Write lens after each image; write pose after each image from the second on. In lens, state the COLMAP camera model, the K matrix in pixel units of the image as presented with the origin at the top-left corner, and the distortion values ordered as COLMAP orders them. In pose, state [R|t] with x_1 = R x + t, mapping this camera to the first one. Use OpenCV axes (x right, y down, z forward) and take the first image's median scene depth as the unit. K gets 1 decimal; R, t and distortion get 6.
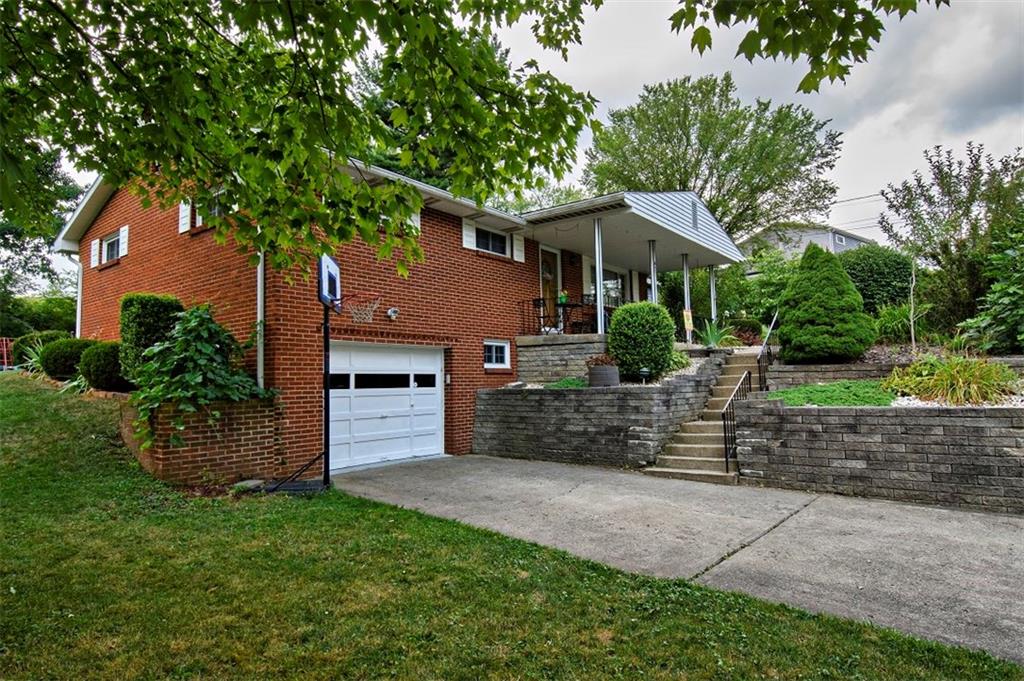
lens RADIAL K [[601.6, 0, 512.4], [0, 601.6, 340.3], [0, 0, 1]] dist [0.005341, -0.014135]
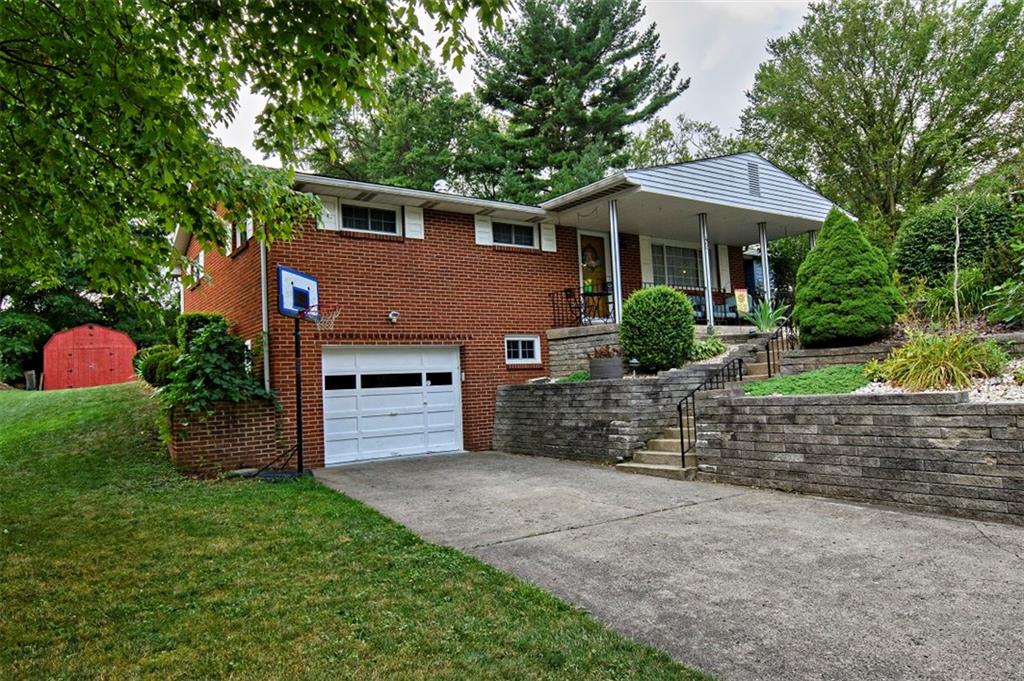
lens RADIAL K [[703.8, 0, 509.9], [0, 703.8, 337.0], [0, 0, 1]] dist [-0.001114, 0.006379]
pose [[0.949372, -0.047361, -0.310562, 0.397304], [0.051230, 0.998678, 0.004308, -0.003741], [0.309947, -0.020000, 0.950543, -0.118021]]
